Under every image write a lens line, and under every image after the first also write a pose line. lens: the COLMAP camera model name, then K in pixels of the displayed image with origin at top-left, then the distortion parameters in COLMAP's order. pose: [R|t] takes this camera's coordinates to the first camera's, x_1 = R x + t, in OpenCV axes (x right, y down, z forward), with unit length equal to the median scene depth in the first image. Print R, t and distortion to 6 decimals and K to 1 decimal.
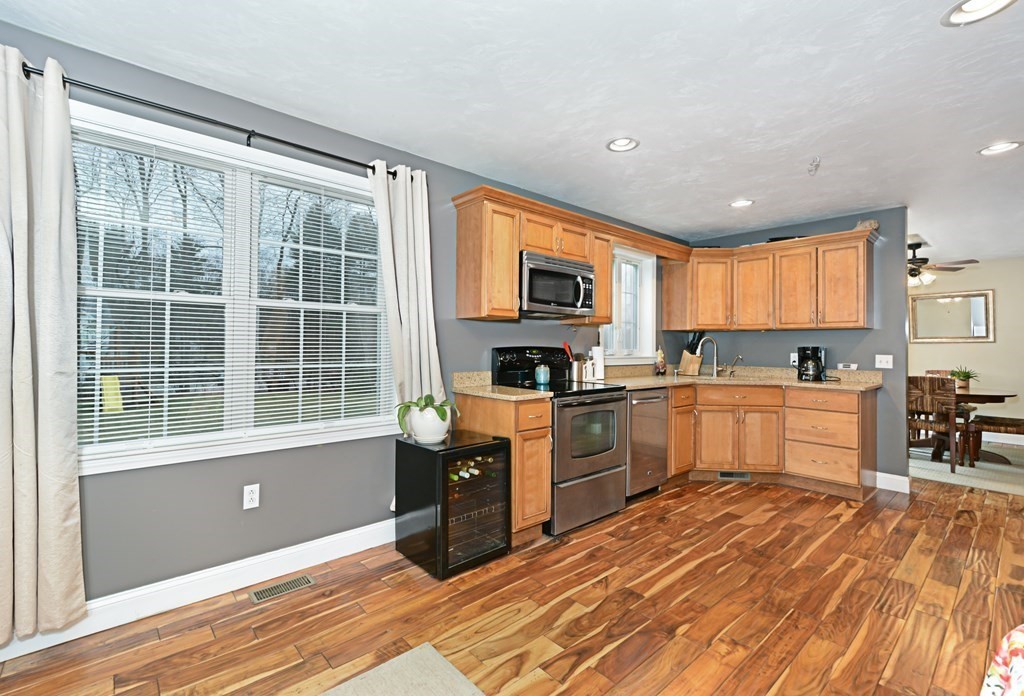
lens RADIAL K [[450.2, 0, 464.7], [0, 450.2, 332.6], [0, 0, 1]] dist [0.001739, 0.000271]
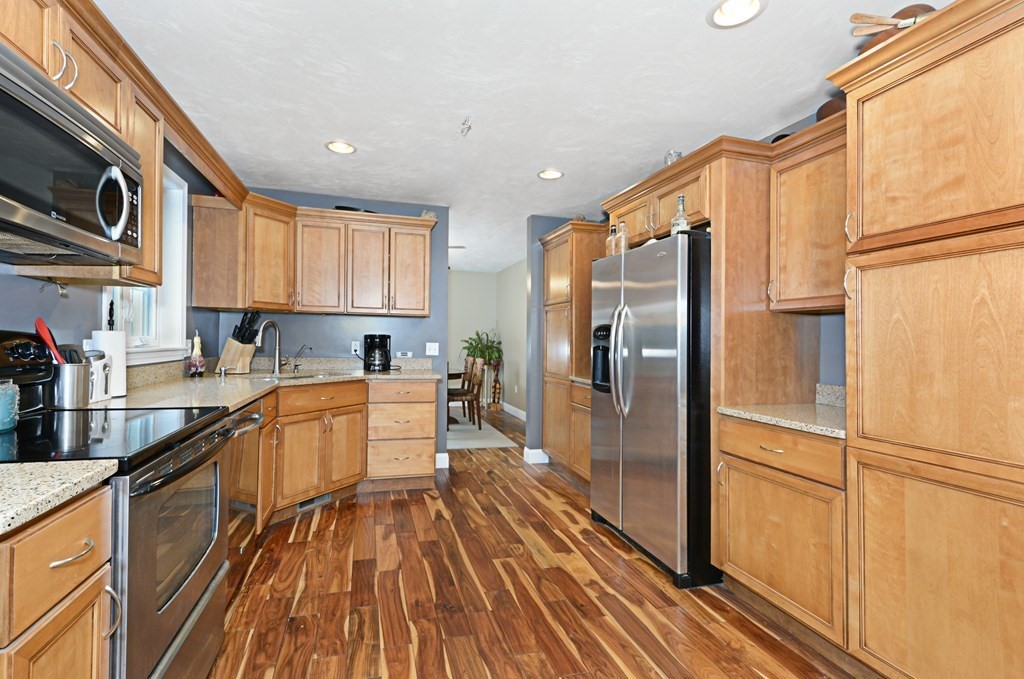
lens RADIAL K [[467.0, 0, 512.0], [0, 467.0, 339.5], [0, 0, 1]] dist [0.015951, -0.001064]
pose [[0.369001, -0.002131, 0.929427, -0.026092], [-0.040201, 0.999025, 0.018252, 0.015993], [-0.928559, -0.044099, 0.368556, 0.475629]]
